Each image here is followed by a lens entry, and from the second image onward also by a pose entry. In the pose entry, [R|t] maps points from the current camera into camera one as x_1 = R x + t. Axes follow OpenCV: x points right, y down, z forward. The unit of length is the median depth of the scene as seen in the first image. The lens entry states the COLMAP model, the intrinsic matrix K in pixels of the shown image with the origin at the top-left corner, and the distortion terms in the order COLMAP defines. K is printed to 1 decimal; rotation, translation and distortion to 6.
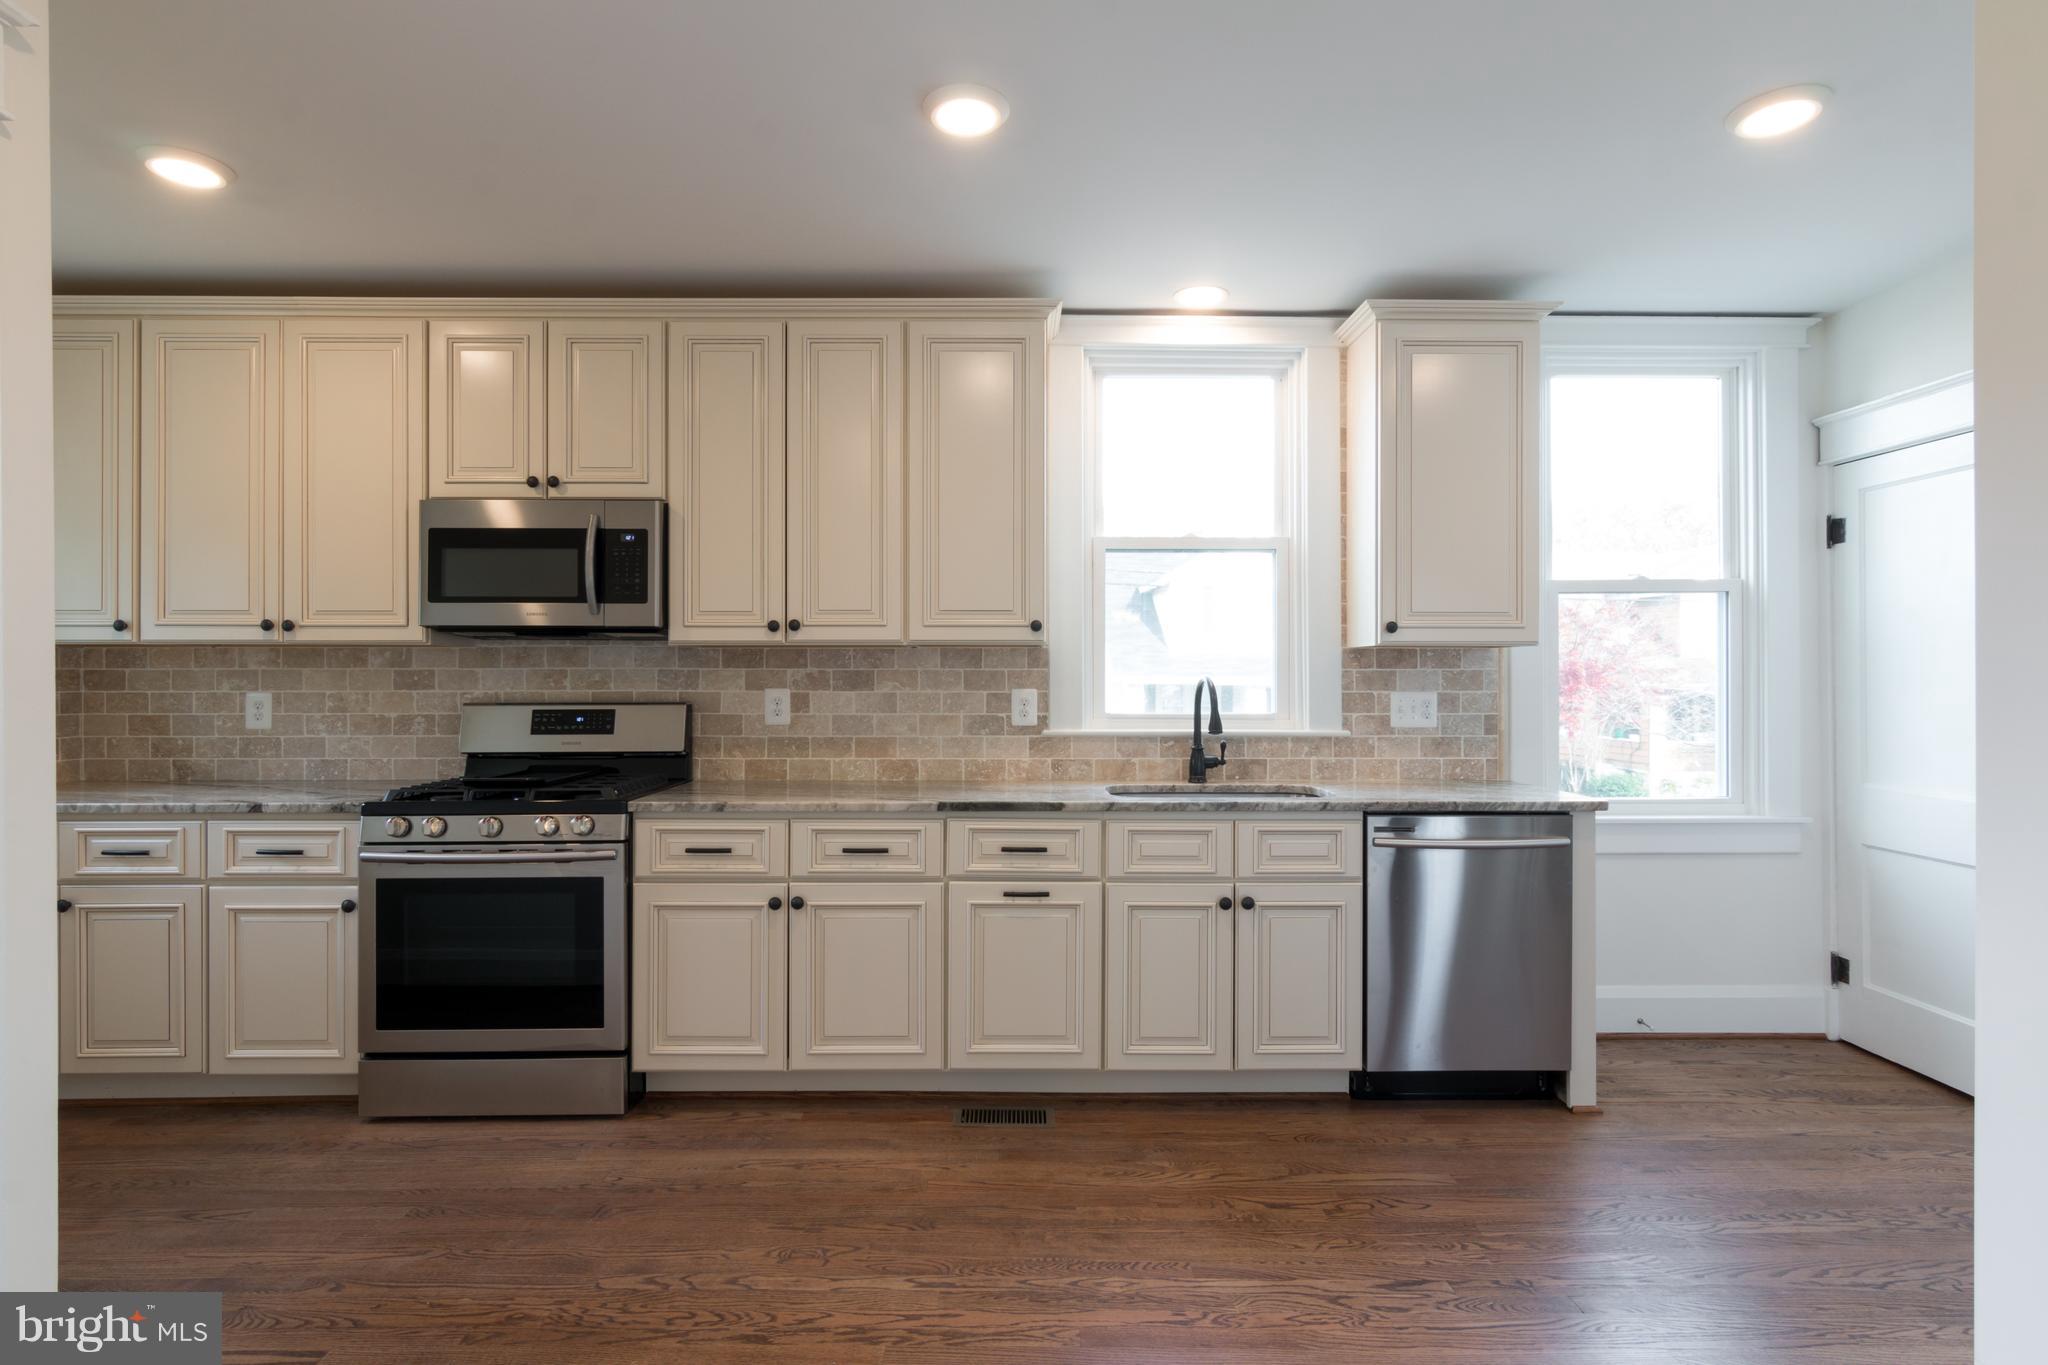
lens RADIAL K [[1028.1, 0, 1032.9], [0, 1028.1, 674.3], [0, 0, 1]] dist [0.000126, 0.000350]
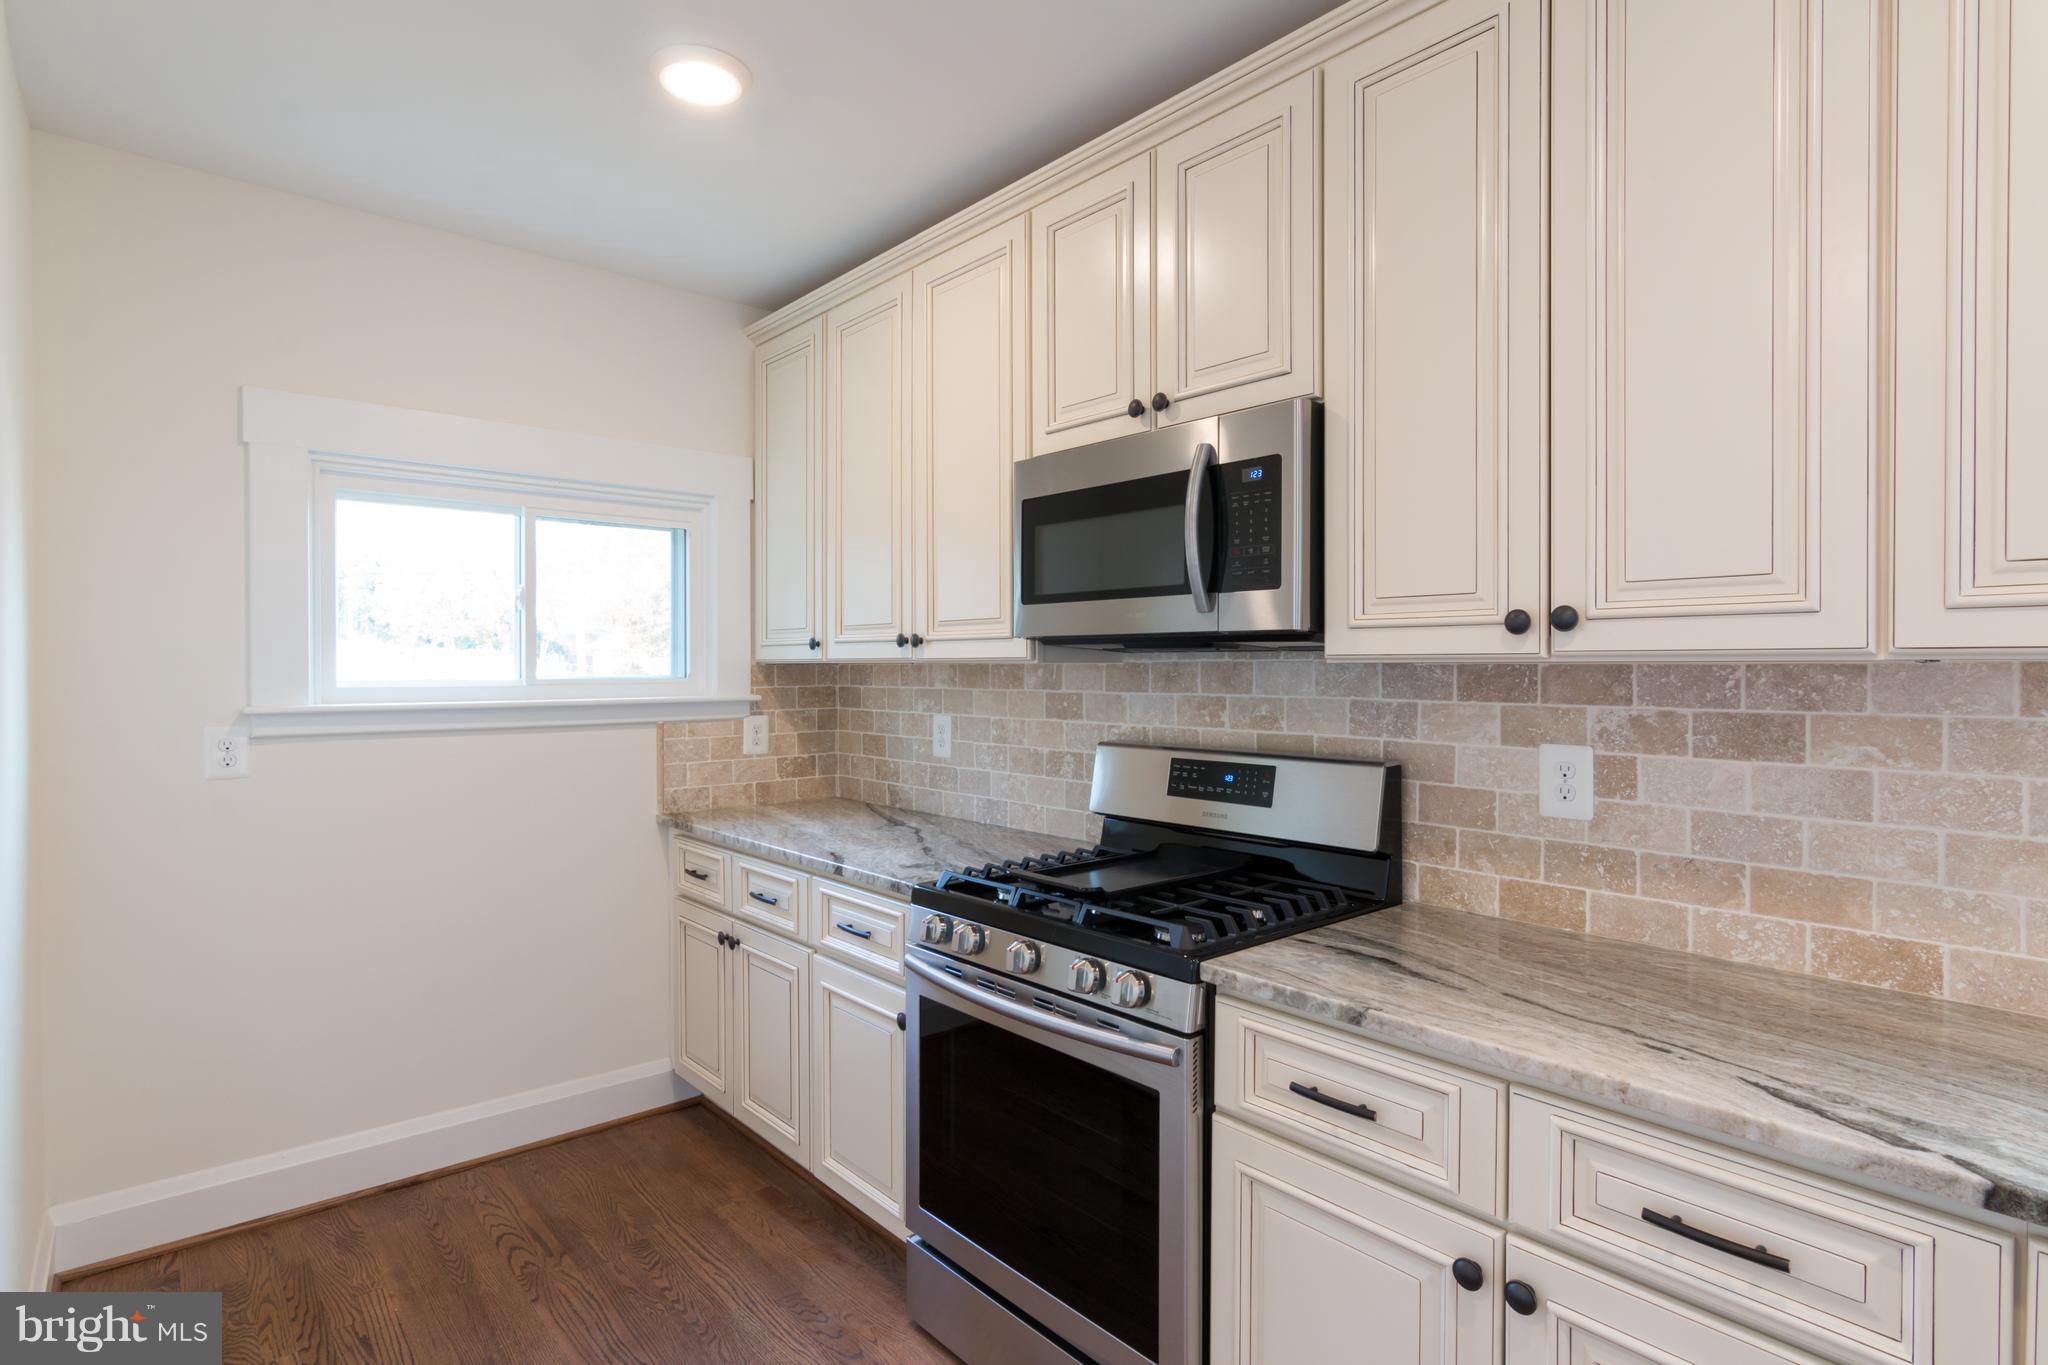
lens RADIAL K [[1039.5, 0, 1012.5], [0, 1039.5, 670.6], [0, 0, 1]] dist [-0.001179, -0.000751]
pose [[0.636689, 0.004140, -0.771109, -0.032721], [0.002300, 0.999971, 0.007268, -0.026443], [0.771117, -0.006401, 0.636661, 0.481756]]
